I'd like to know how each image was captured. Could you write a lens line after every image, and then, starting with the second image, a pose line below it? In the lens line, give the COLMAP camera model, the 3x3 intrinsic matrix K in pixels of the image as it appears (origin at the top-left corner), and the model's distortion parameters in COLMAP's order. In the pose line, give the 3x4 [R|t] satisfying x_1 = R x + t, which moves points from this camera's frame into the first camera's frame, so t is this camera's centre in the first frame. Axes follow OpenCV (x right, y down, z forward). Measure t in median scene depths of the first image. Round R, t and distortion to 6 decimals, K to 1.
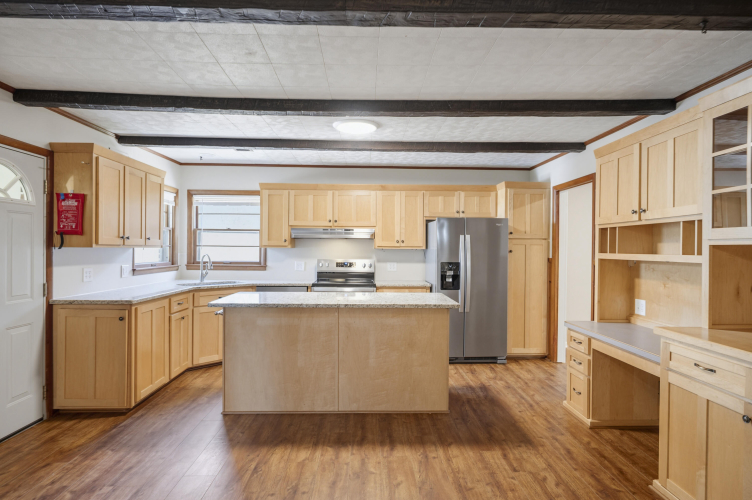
lens RADIAL K [[407.0, 0, 380.0], [0, 407.0, 252.2], [0, 0, 1]] dist [0.000539, 0.000062]
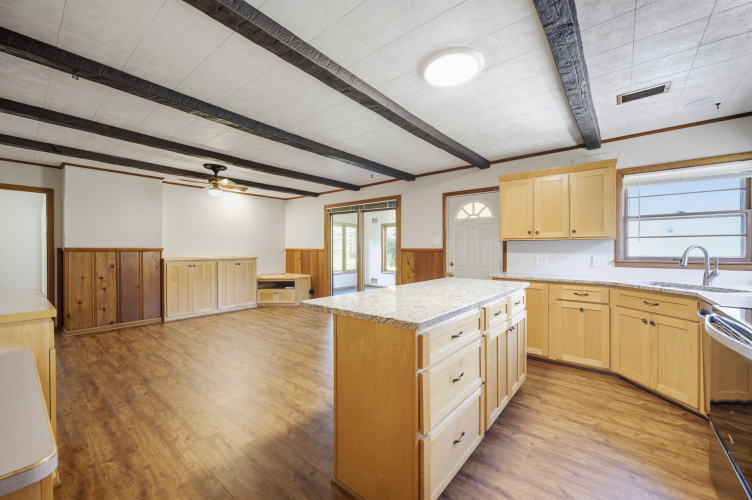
lens RADIAL K [[300.8, 0, 375.0], [0, 300.8, 251.1], [0, 0, 1]] dist [-0.001373, 0.000983]
pose [[-0.661421, -0.003531, -0.750006, 0.484105], [-0.012362, 0.999904, 0.006195, 0.027029], [0.749913, 0.013369, -0.661402, 1.359323]]
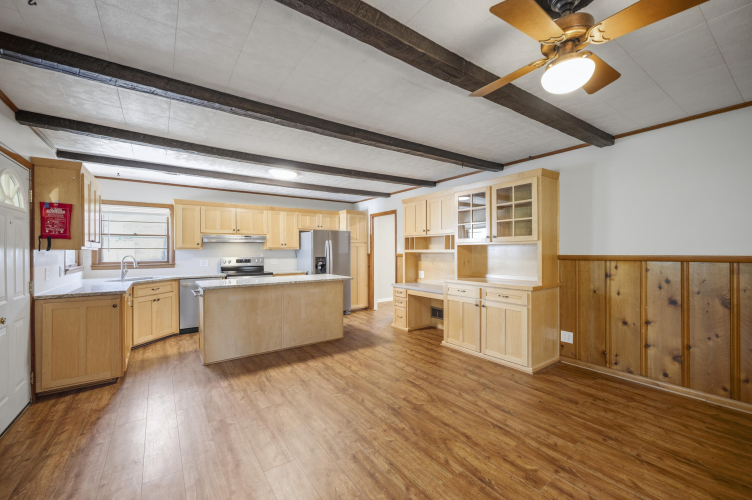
lens RADIAL K [[300.8, 0, 371.3], [0, 300.8, 253.6], [0, 0, 1]] dist [-0.001373, 0.000983]
pose [[0.839114, -0.017867, 0.543662, -0.451796], [0.017171, 0.999832, 0.006356, 0.009545], [-0.543684, 0.004002, 0.839280, -0.198433]]
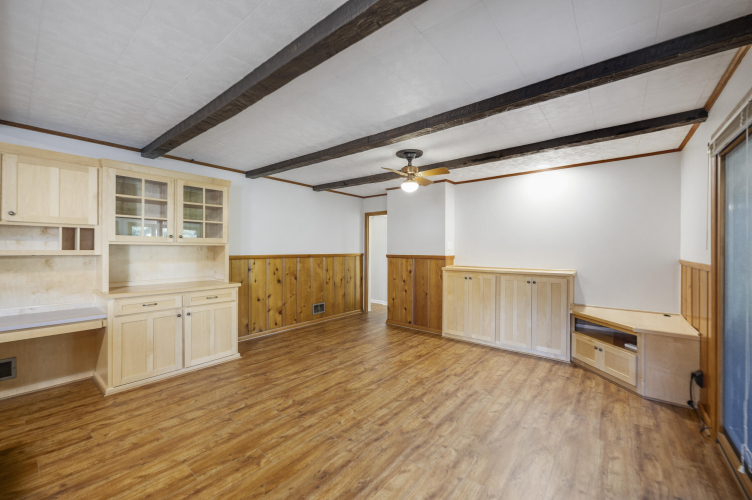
lens RADIAL K [[300.8, 0, 370.0], [0, 300.8, 249.8], [0, 0, 1]] dist [-0.001373, 0.000983]
pose [[-0.742507, -0.006596, 0.669806, -0.606991], [-0.000829, 0.999960, 0.008928, -0.002550], [-0.669838, 0.006074, -0.742483, 0.810156]]
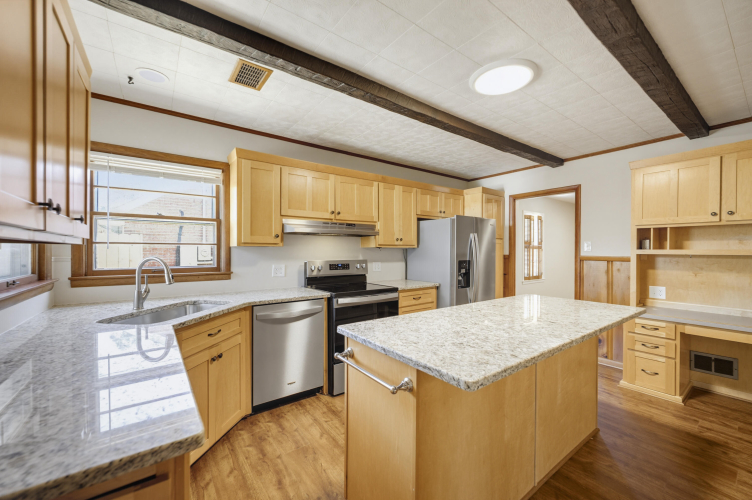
lens RADIAL K [[300.8, 0, 372.0], [0, 300.8, 248.2], [0, 0, 1]] dist [-0.001373, 0.000983]
pose [[0.825206, -0.003172, 0.564823, -0.606218], [0.009876, 0.999912, -0.008813, -0.000895], [-0.564746, 0.012850, 0.825165, 0.731963]]
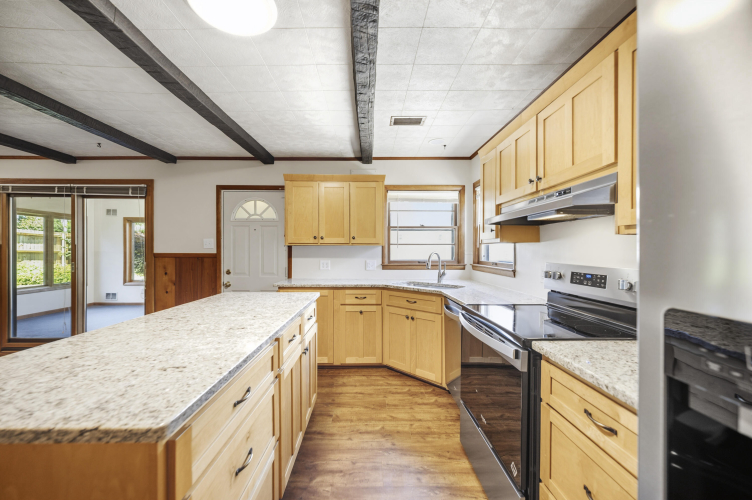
lens RADIAL K [[300.8, 0, 374.4], [0, 300.8, 251.2], [0, 0, 1]] dist [-0.001373, 0.000983]
pose [[-0.016595, -0.005919, -0.999845, 0.353610], [-0.010851, 0.999925, -0.005739, 0.012036], [0.999803, 0.010754, -0.016658, 1.286083]]
